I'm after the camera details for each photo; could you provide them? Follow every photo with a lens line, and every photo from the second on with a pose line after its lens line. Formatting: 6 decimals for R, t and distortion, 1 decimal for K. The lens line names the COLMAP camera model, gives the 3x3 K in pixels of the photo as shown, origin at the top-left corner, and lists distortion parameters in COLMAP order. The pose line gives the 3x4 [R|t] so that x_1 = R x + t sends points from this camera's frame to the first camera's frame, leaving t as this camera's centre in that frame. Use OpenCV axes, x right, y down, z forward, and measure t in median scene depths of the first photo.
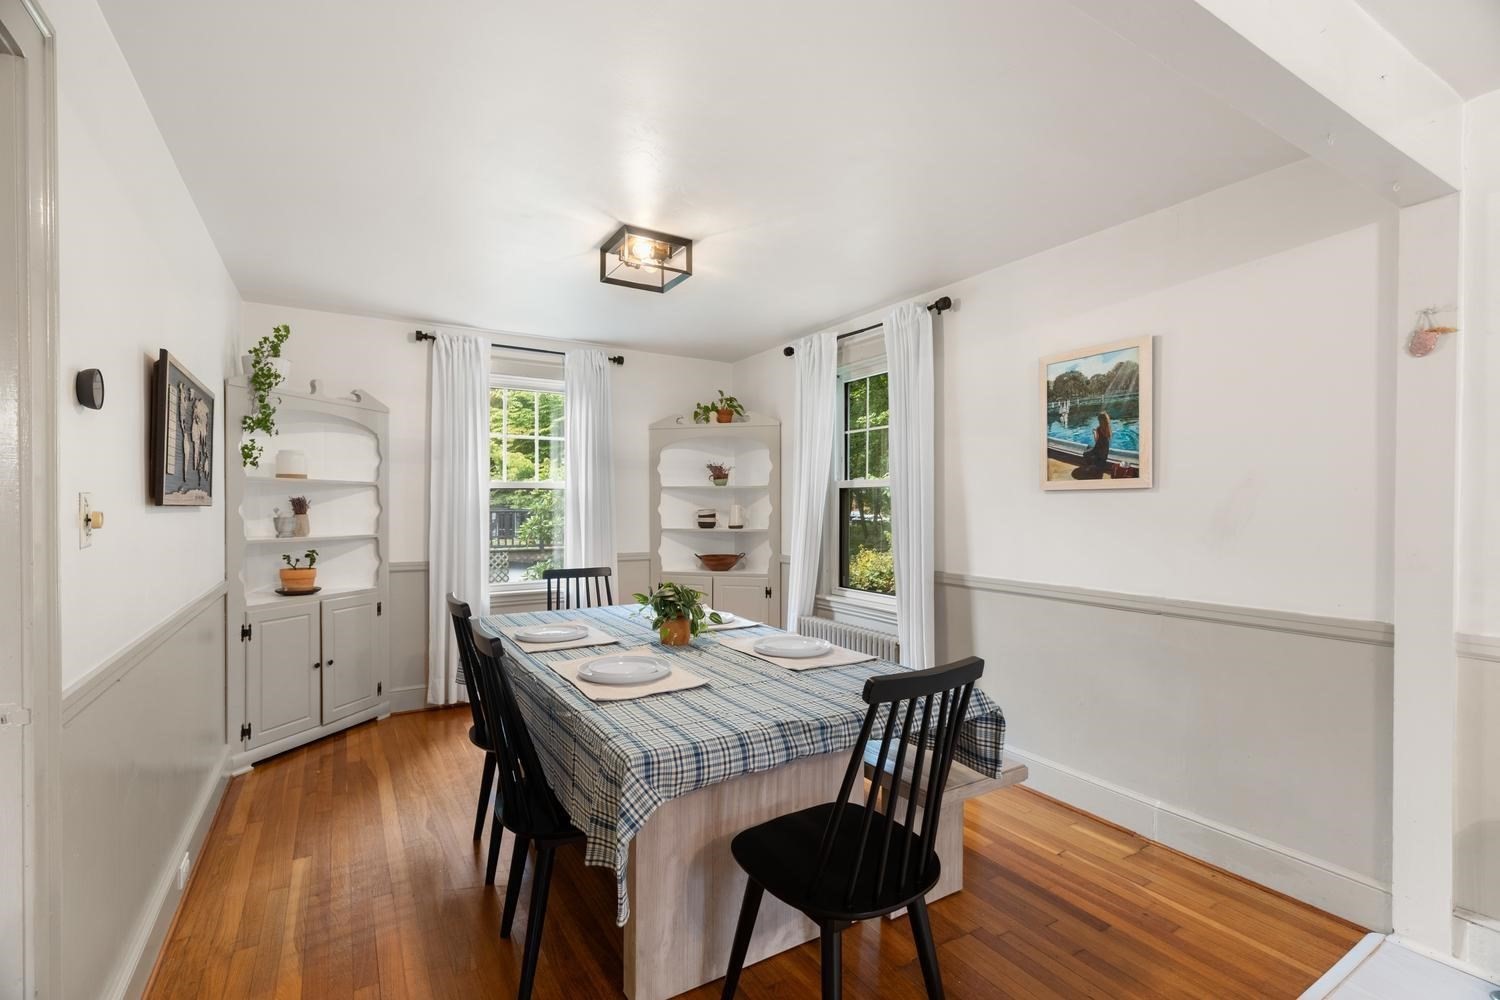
lens RADIAL K [[683.2, 0, 755.5], [0, 683.2, 508.2], [0, 0, 1]] dist [0.005299, -0.000945]
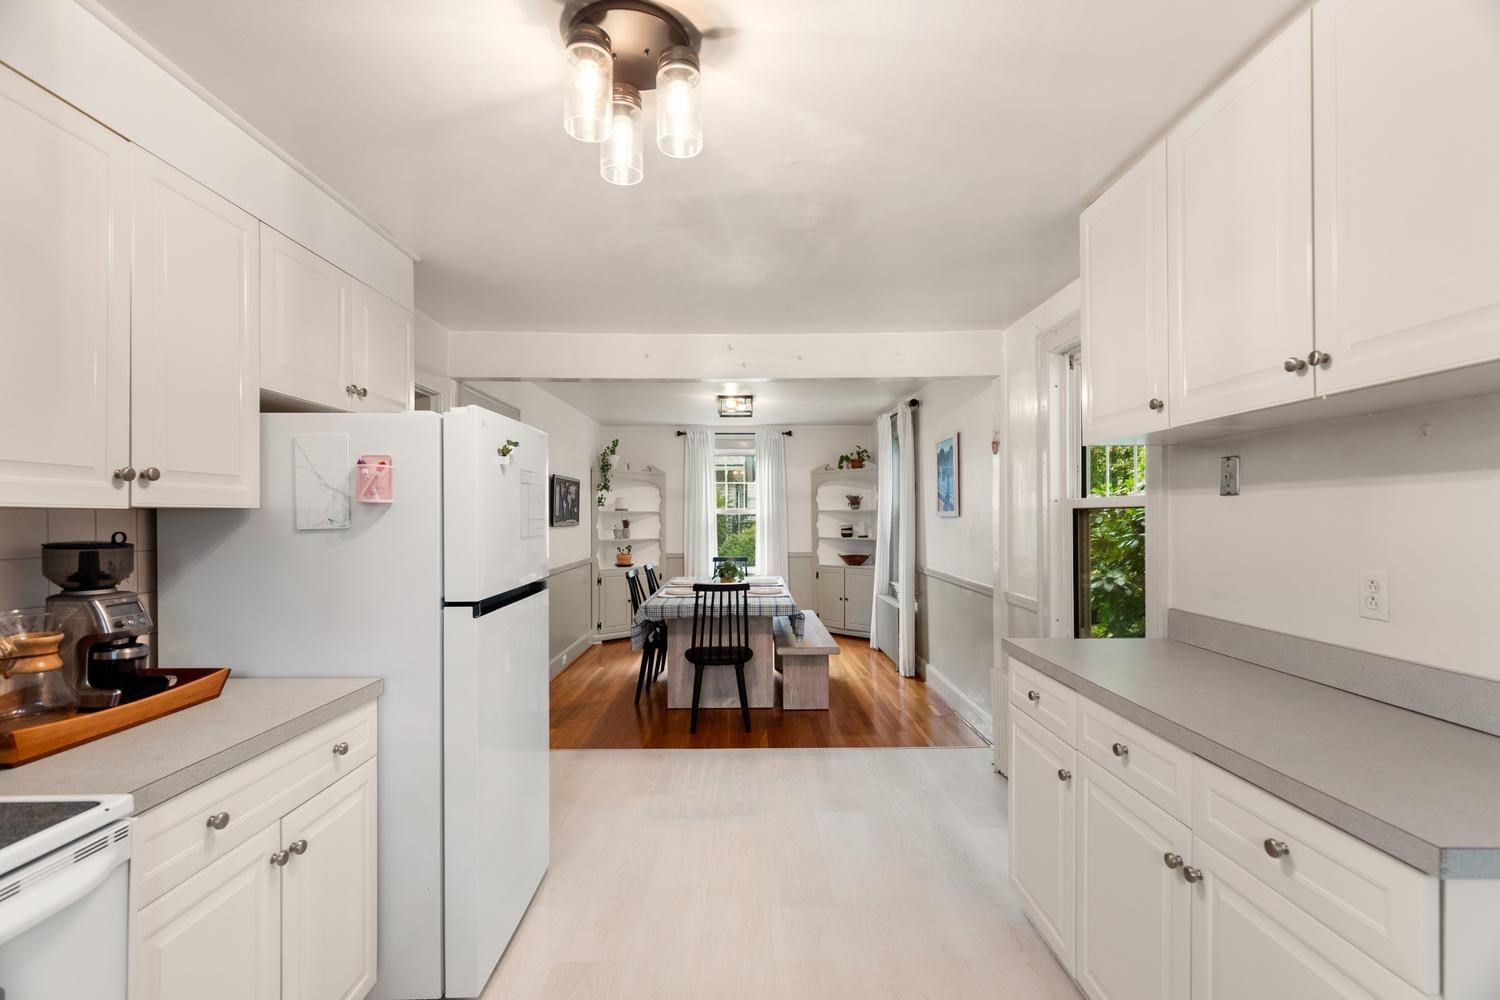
lens RADIAL K [[683.2, 0, 749.6], [0, 683.2, 506.5], [0, 0, 1]] dist [0.005299, -0.000945]
pose [[0.855235, -0.011765, -0.518108, 0.720336], [0.003483, 0.999850, -0.016955, -0.019348], [0.518229, 0.012696, 0.855147, -0.564746]]
